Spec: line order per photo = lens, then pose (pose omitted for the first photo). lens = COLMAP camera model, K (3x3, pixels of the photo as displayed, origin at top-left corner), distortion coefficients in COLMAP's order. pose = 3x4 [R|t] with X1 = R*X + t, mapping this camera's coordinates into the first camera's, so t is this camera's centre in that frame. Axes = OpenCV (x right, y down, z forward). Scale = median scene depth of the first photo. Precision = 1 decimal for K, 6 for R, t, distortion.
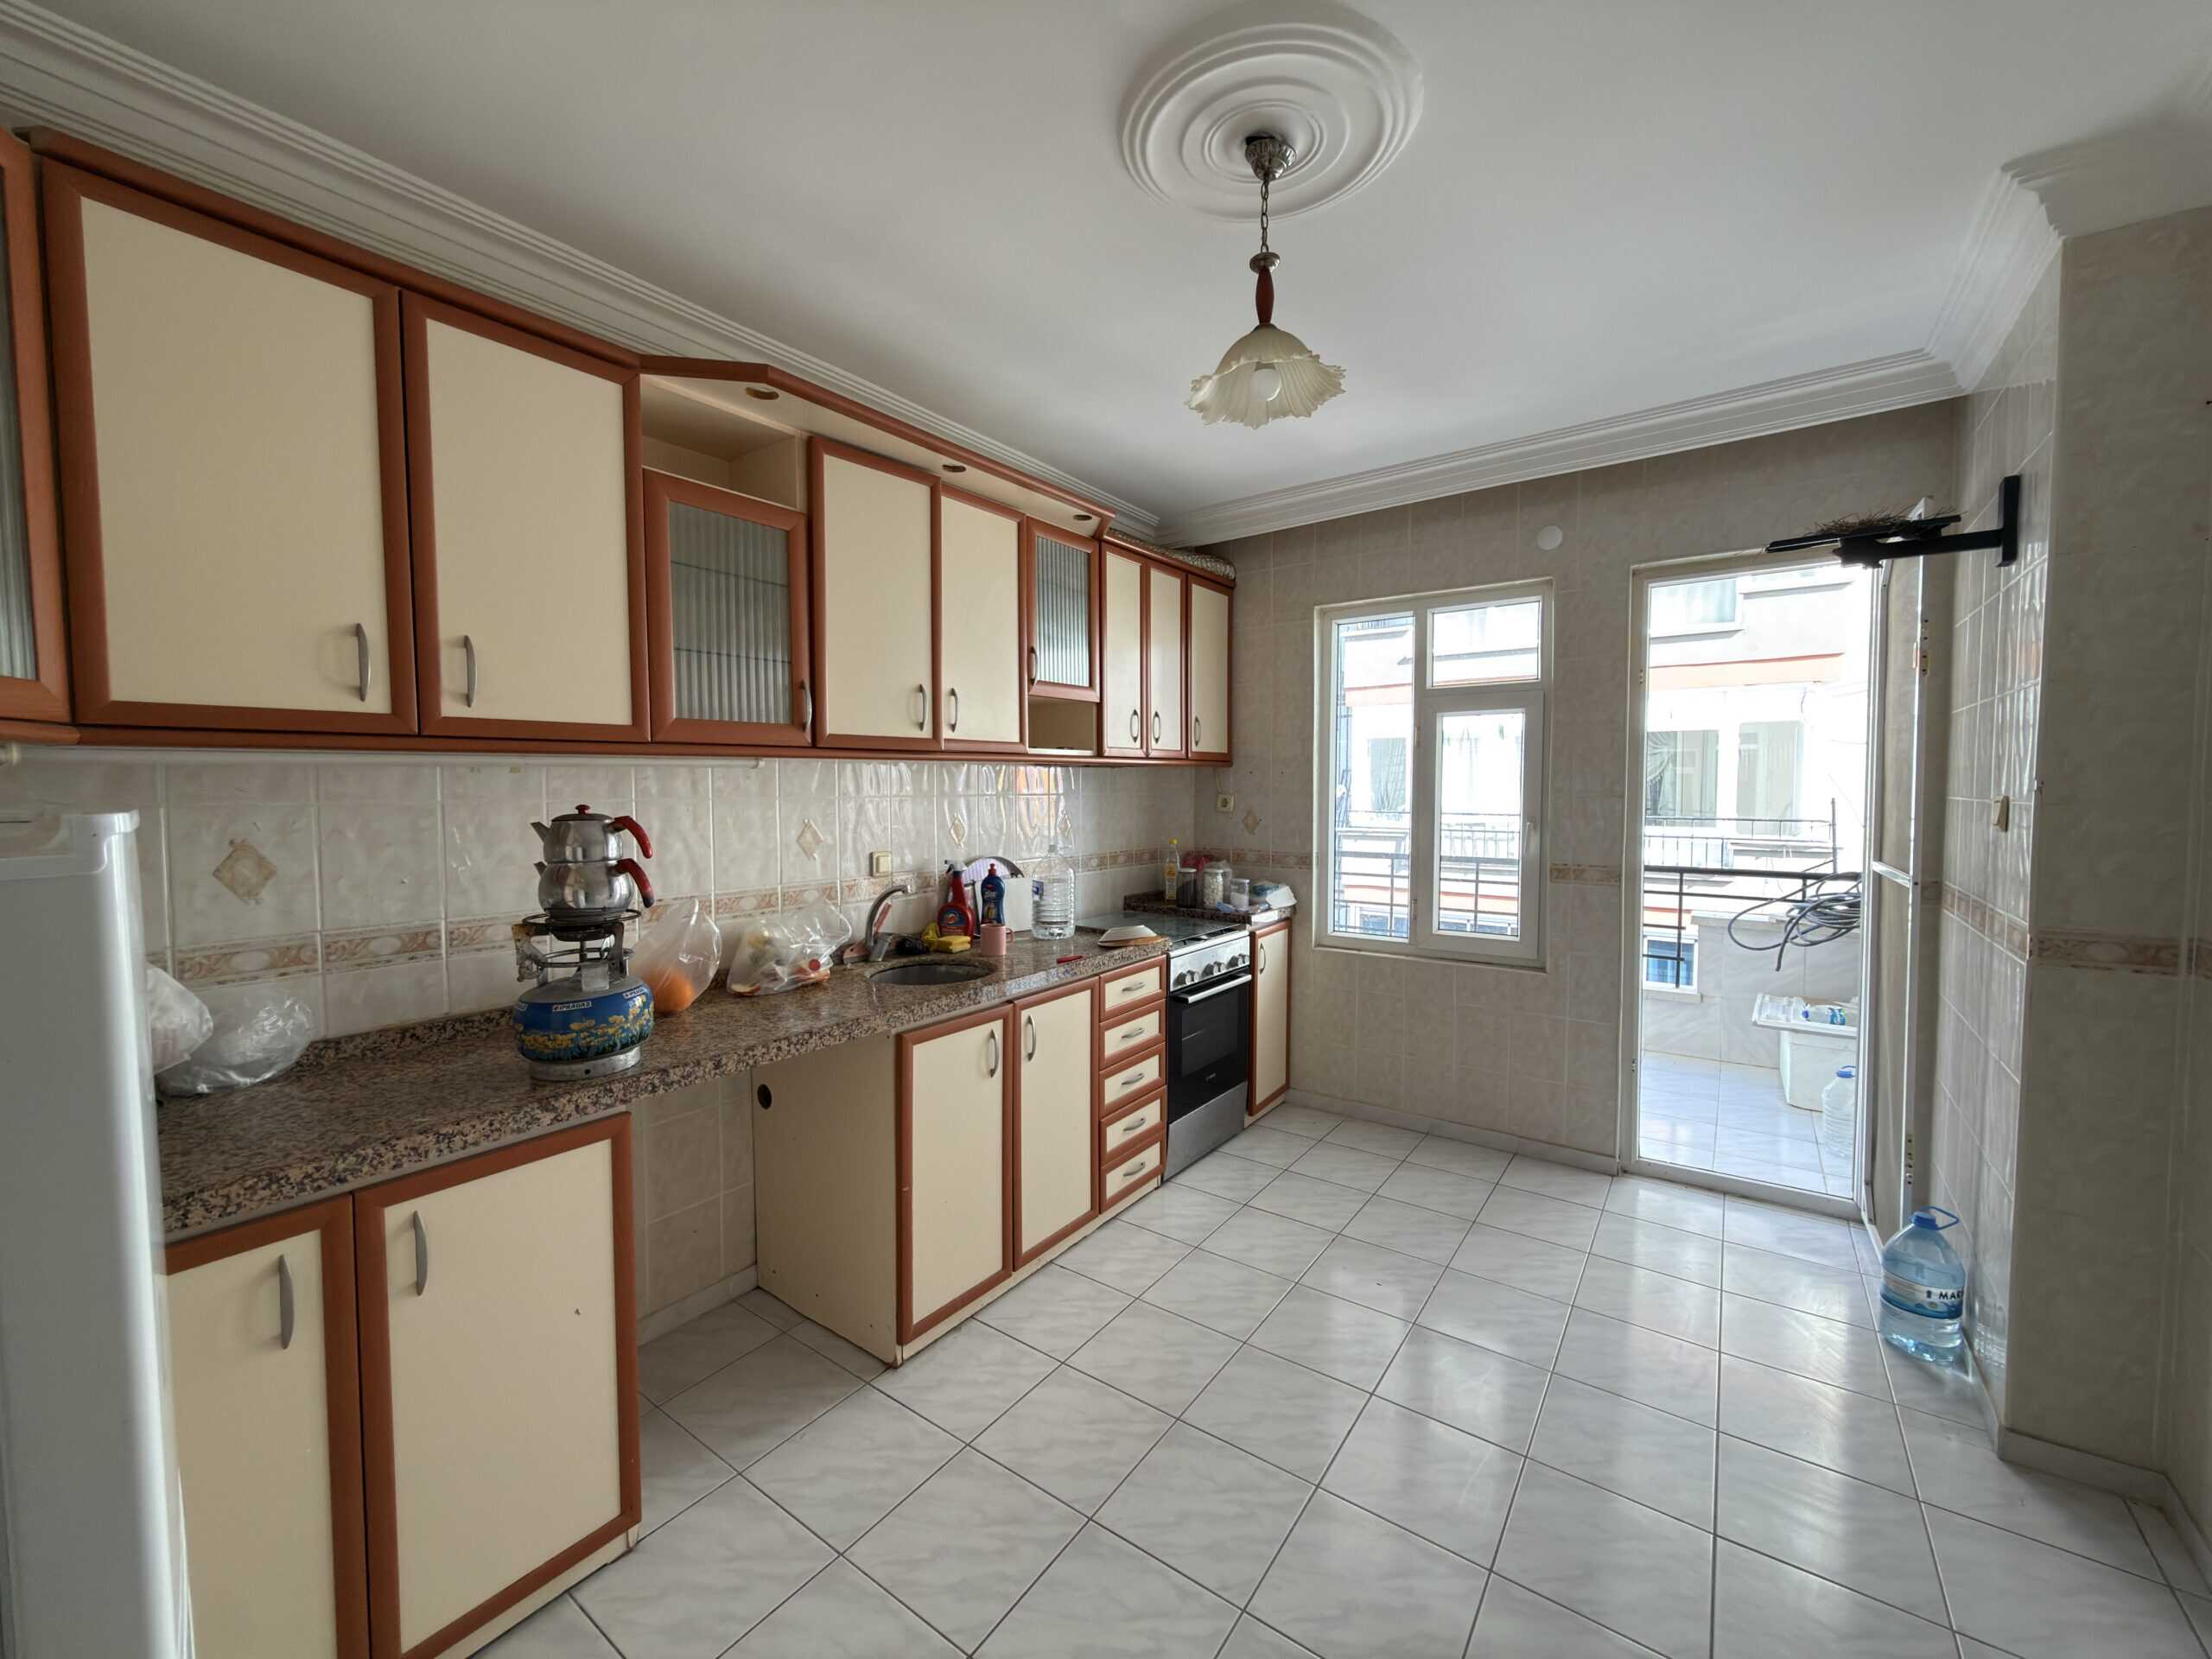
lens RADIAL K [[873.9, 0, 1111.6], [0, 873.9, 830.3], [0, 0, 1]] dist [0.002391, 0.000131]
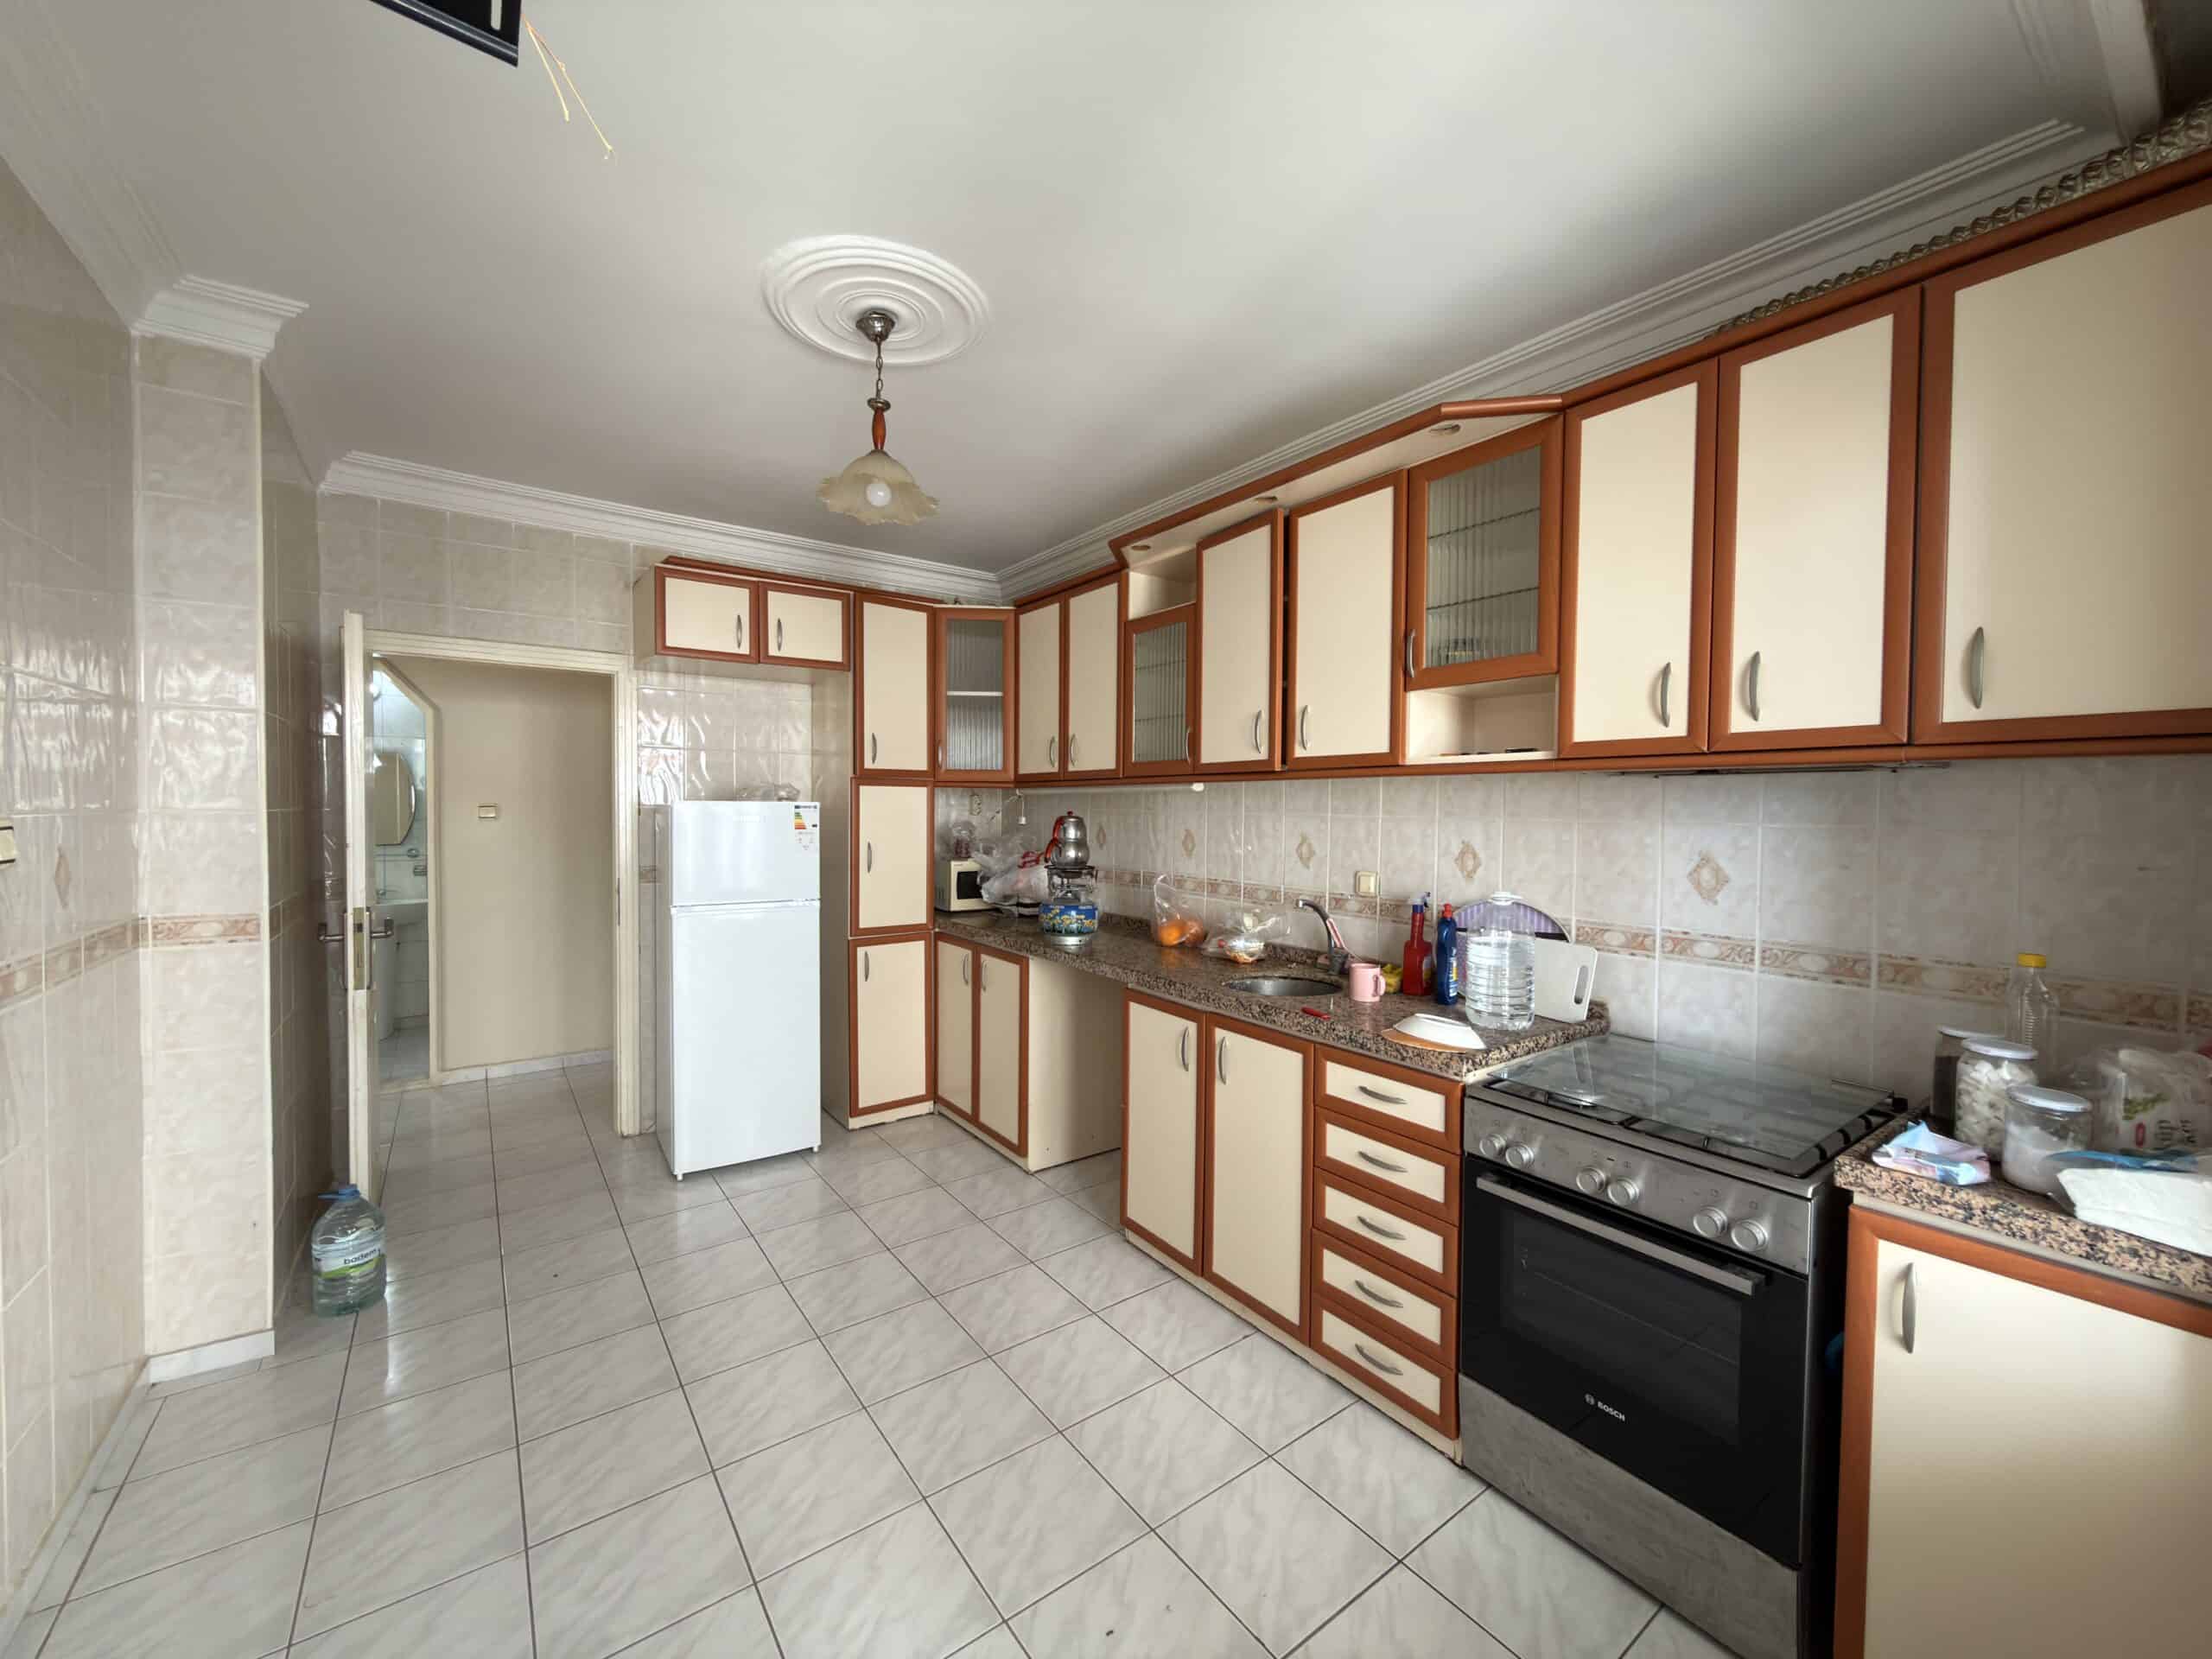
lens RADIAL K [[873.9, 0, 1111.6], [0, 873.9, 830.3], [0, 0, 1]] dist [0.002391, 0.000131]
pose [[-0.308091, 0.029612, -0.950896, 0.791879], [-0.056296, 0.997196, 0.049294, -0.056053], [0.949690, 0.068719, -0.305560, 1.054663]]
